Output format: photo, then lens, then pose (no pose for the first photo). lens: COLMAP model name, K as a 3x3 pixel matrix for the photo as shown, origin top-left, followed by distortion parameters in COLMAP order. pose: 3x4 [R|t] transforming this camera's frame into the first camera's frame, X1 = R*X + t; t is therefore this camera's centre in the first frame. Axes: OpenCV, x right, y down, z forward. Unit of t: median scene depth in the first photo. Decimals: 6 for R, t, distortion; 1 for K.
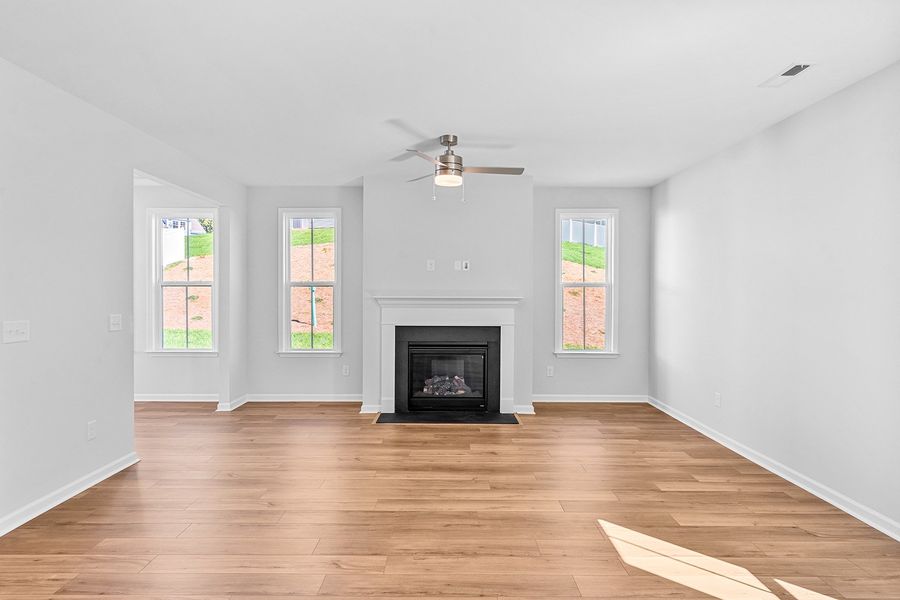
lens RADIAL K [[502.1, 0, 446.5], [0, 502.1, 298.6], [0, 0, 1]] dist [-0.007678, 0.000569]
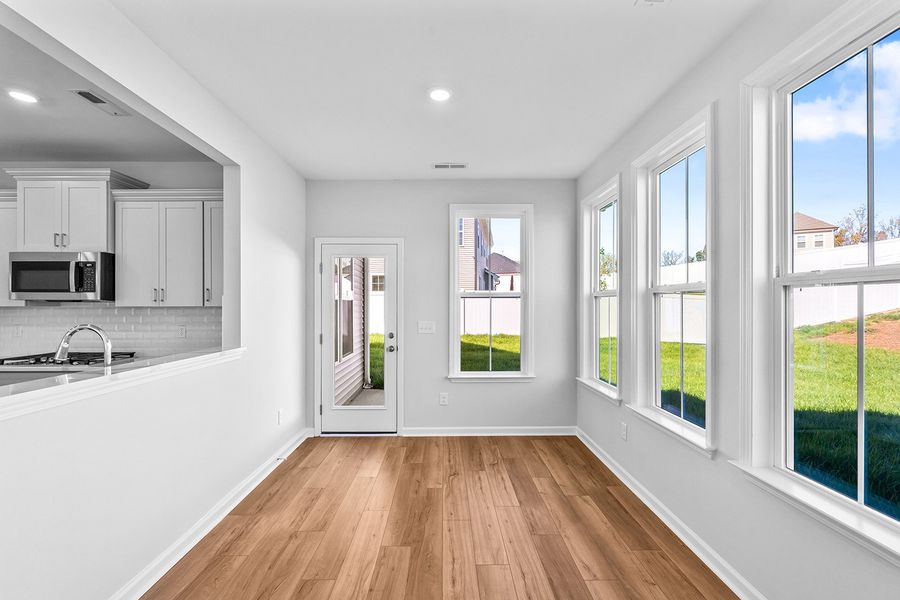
lens RADIAL K [[396.6, 0, 450.0], [0, 396.6, 300.0], [0, 0, 1]] dist [-0.025516, -0.000025]
pose [[0.024600, -0.012353, -0.999621, -0.347687], [-0.011784, 0.999851, -0.012646, -0.011921], [0.999628, 0.012090, 0.024450, 0.857515]]
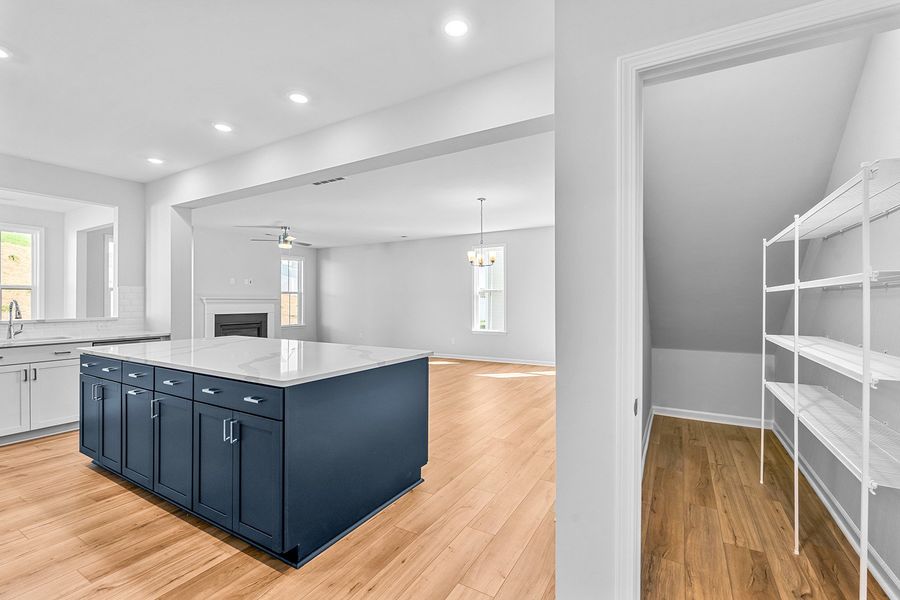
lens RADIAL K [[400.5, 0, 449.0], [0, 400.5, 296.5], [0, 0, 1]] dist [-0.005116, -0.000070]
pose [[0.500487, 0.007255, 0.865714, -0.898484], [0.011347, 0.999824, -0.014939, 0.021763], [-0.865670, 0.017299, 0.500316, -0.409544]]
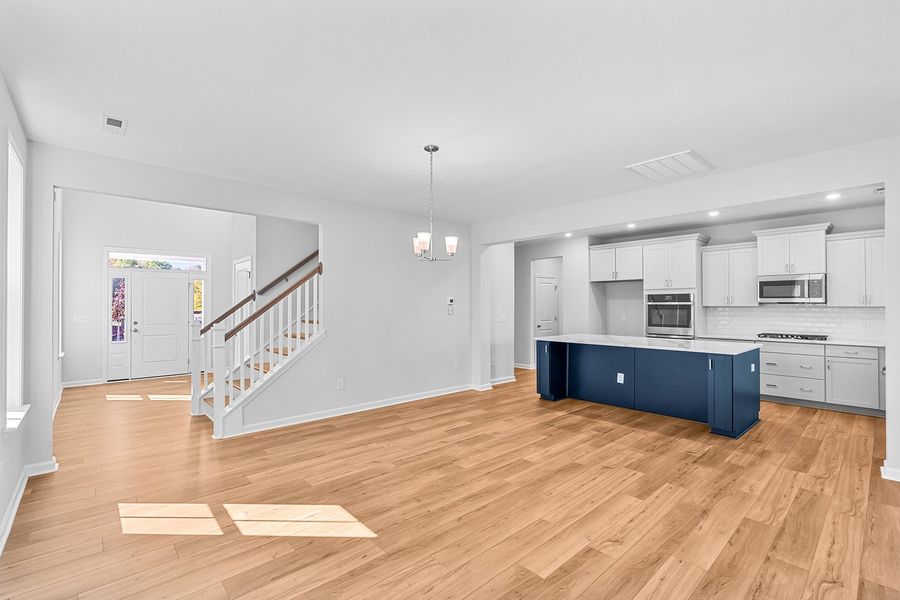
lens RADIAL K [[400.5, 0, 449.0], [0, 400.5, 296.5], [0, 0, 1]] dist [-0.005116, -0.000070]
pose [[-0.739400, -0.017431, -0.673041, 0.383644], [-0.010004, 0.999839, -0.014905, -0.003483], [0.673192, -0.004287, -0.739455, 0.475086]]
